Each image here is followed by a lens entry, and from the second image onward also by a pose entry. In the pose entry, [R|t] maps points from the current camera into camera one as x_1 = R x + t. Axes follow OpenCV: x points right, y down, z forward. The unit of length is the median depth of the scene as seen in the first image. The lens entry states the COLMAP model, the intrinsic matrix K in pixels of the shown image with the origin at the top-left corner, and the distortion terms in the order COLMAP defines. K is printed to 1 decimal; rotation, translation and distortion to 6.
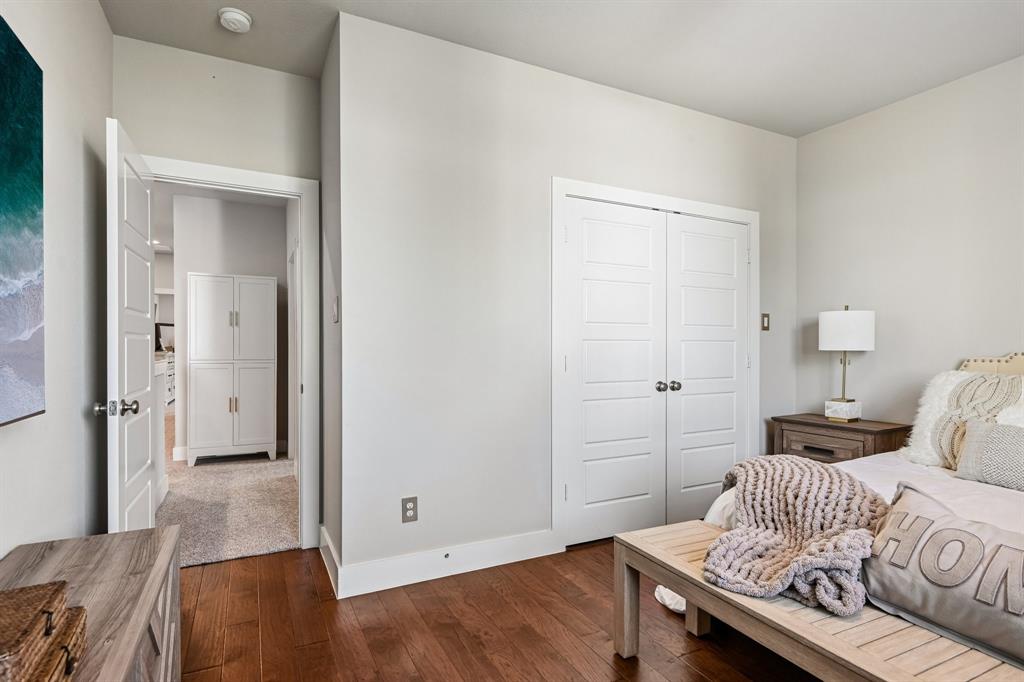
lens RADIAL K [[524.7, 0, 516.3], [0, 524.7, 343.0], [0, 0, 1]] dist [-0.038647, -0.001810]
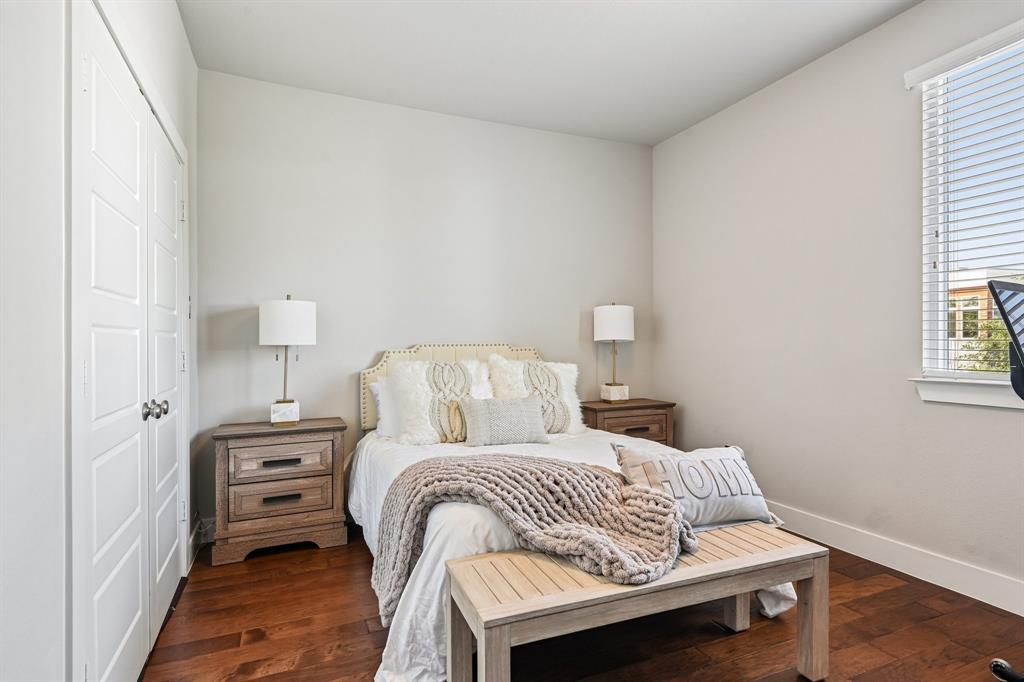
lens RADIAL K [[563.5, 0, 516.7], [0, 563.5, 344.6], [0, 0, 1]] dist [0.002980, -0.012233]
pose [[0.042439, -0.011866, 0.999029, -0.393137], [0.000633, 0.999930, 0.011850, 0.002556], [-0.999099, 0.000129, 0.042443, 0.689013]]
